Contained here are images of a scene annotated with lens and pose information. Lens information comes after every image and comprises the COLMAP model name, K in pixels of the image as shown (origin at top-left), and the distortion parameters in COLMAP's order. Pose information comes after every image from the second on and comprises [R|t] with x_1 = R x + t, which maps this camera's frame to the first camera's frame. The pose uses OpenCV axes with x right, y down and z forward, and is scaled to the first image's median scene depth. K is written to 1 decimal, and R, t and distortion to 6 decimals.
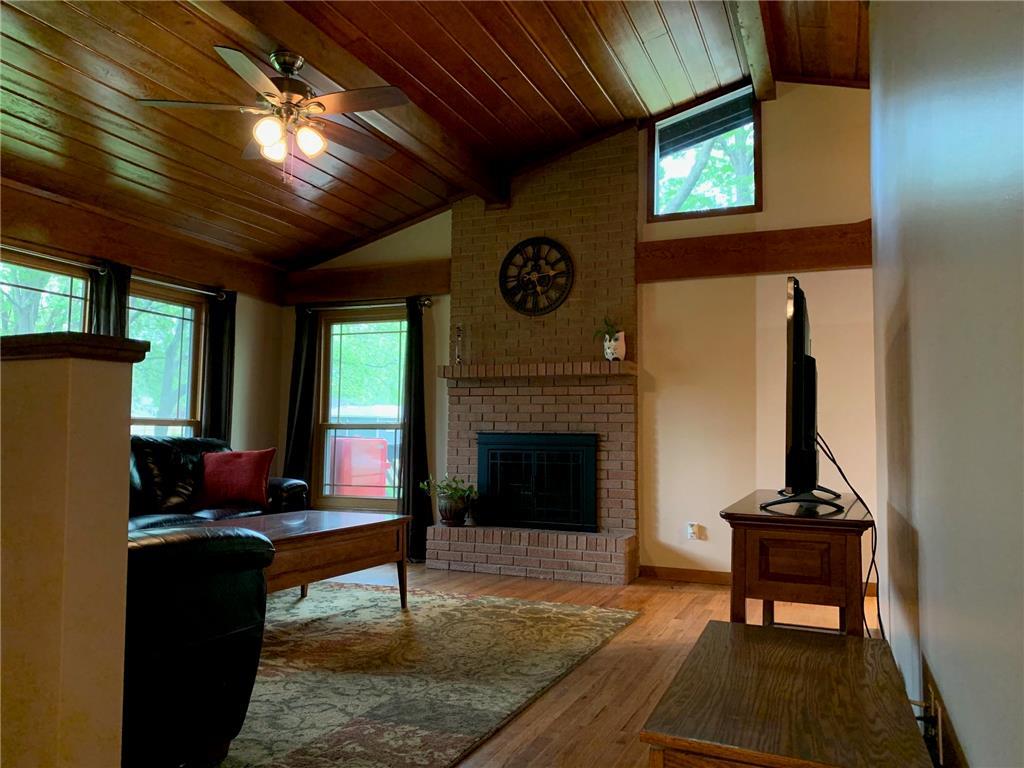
lens RADIAL K [[778.9, 0, 508.3], [0, 778.9, 386.1], [0, 0, 1]] dist [0.013335, -0.005786]
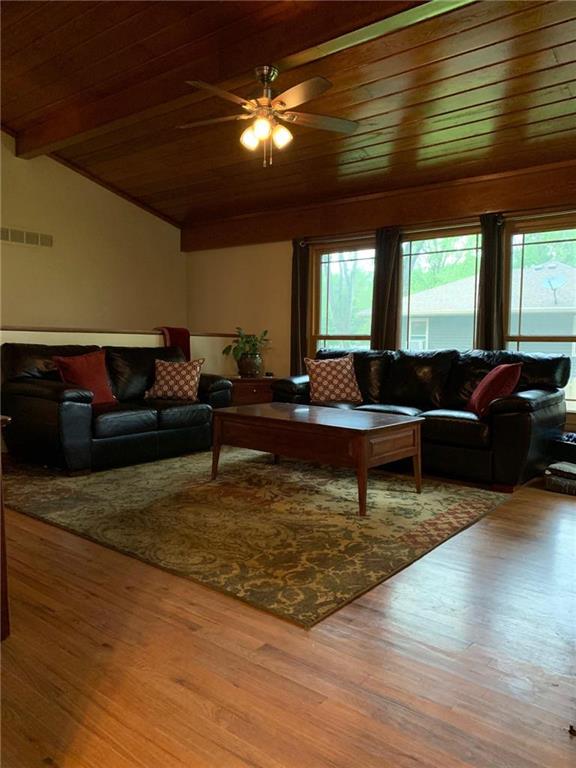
lens RADIAL K [[584.2, 0, 284.3], [0, 584.2, 383.2], [0, 0, 1]] dist [0.013335, -0.005786]
pose [[-0.267882, 0.051535, -0.962072, 0.797641], [0.055795, 0.997722, 0.037909, 0.102698], [0.961835, -0.043524, -0.270147, 1.441892]]
